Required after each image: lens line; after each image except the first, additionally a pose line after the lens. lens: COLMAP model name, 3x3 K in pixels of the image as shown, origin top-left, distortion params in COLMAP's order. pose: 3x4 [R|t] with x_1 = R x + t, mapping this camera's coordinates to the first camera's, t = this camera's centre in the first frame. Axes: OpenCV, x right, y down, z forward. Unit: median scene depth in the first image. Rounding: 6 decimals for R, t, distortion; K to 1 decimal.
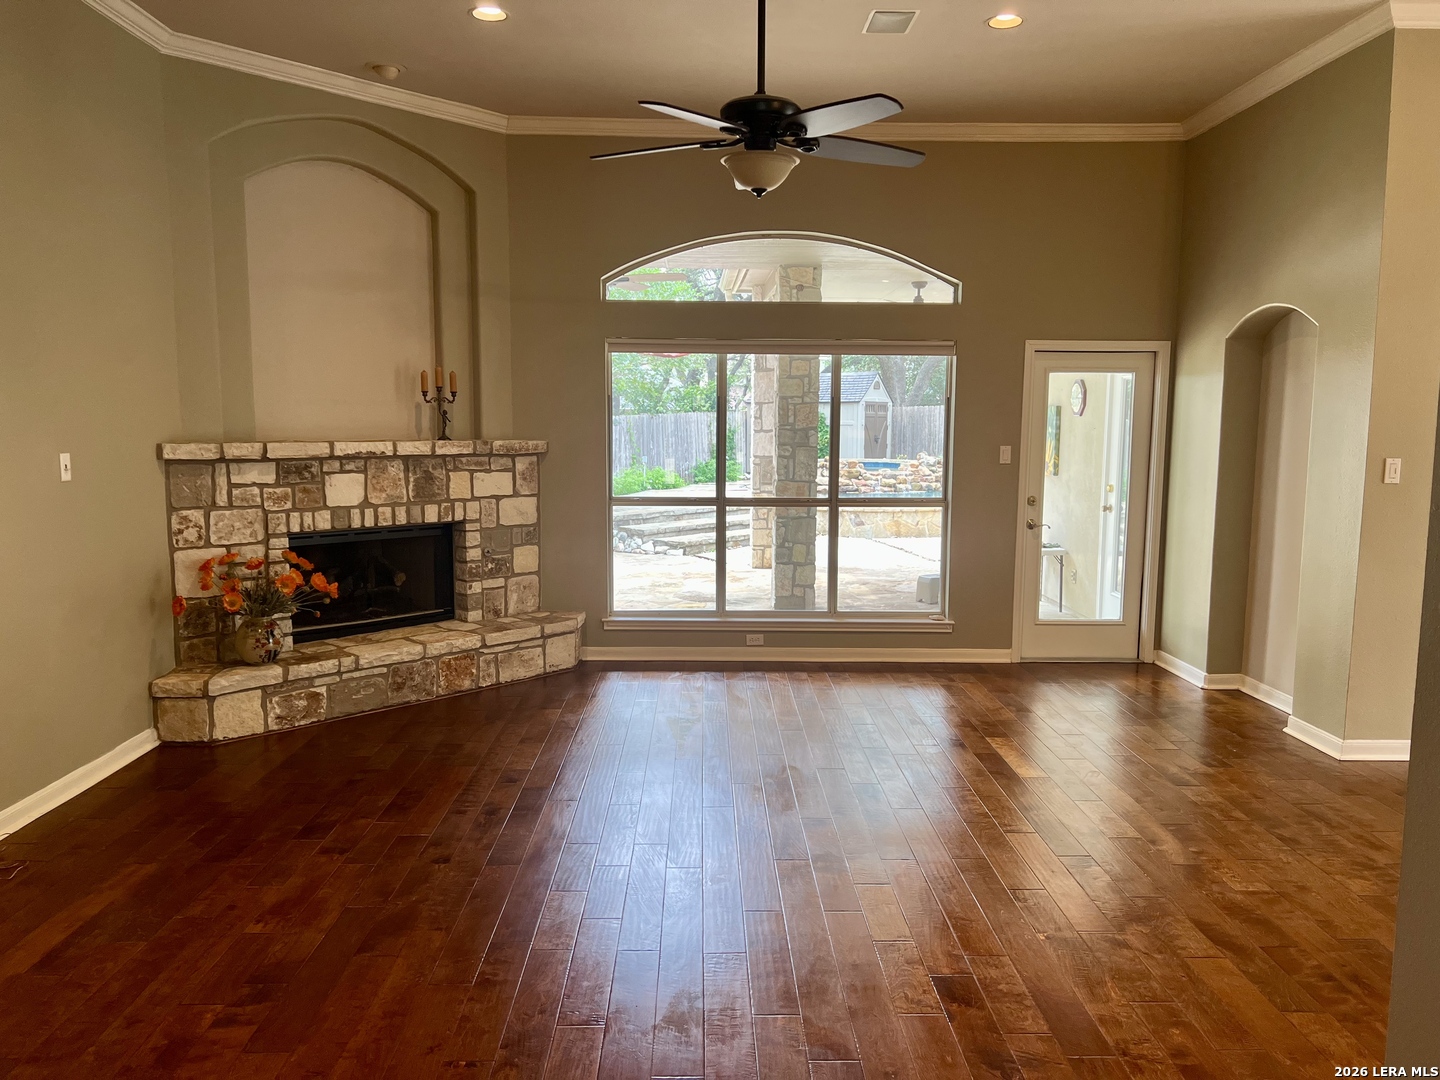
lens RADIAL K [[1072.7, 0, 719.7], [0, 1072.7, 541.5], [0, 0, 1]] dist [0.024066, 0.000867]
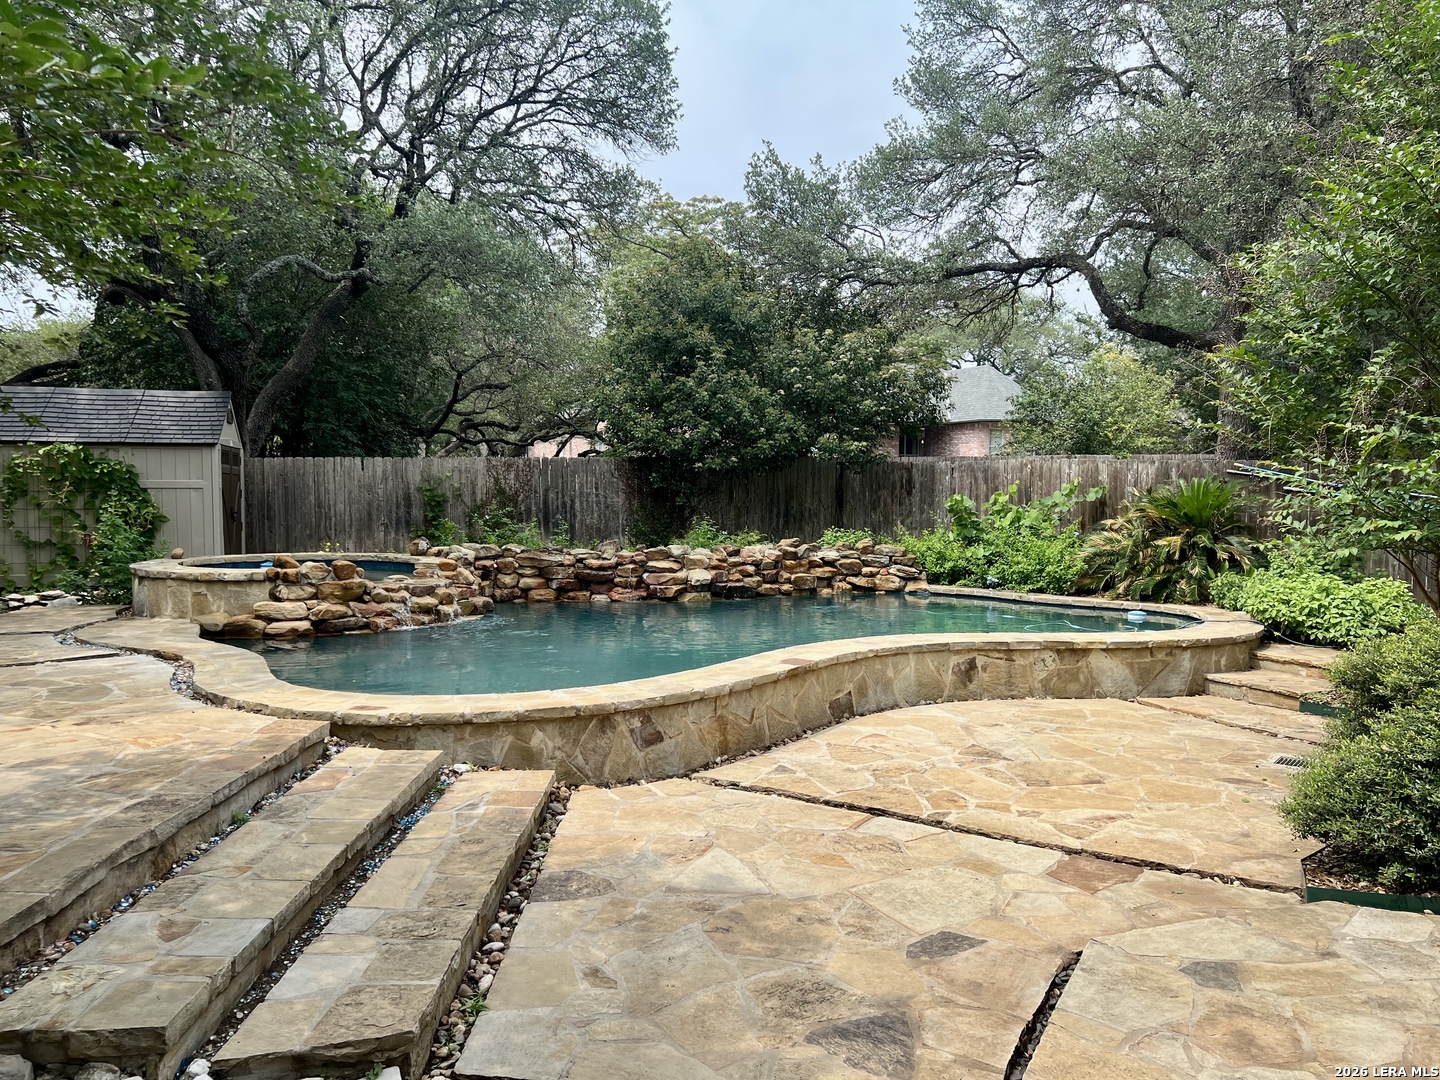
lens RADIAL K [[1072.7, 0, 719.9], [0, 1072.7, 539.9], [0, 0, 1]] dist [0.024066, 0.000867]
pose [[0.695013, -0.036674, 0.718061, -0.096315], [0.083638, 0.996042, -0.030083, -0.057800], [-0.714116, 0.080965, 0.695330, 0.565406]]
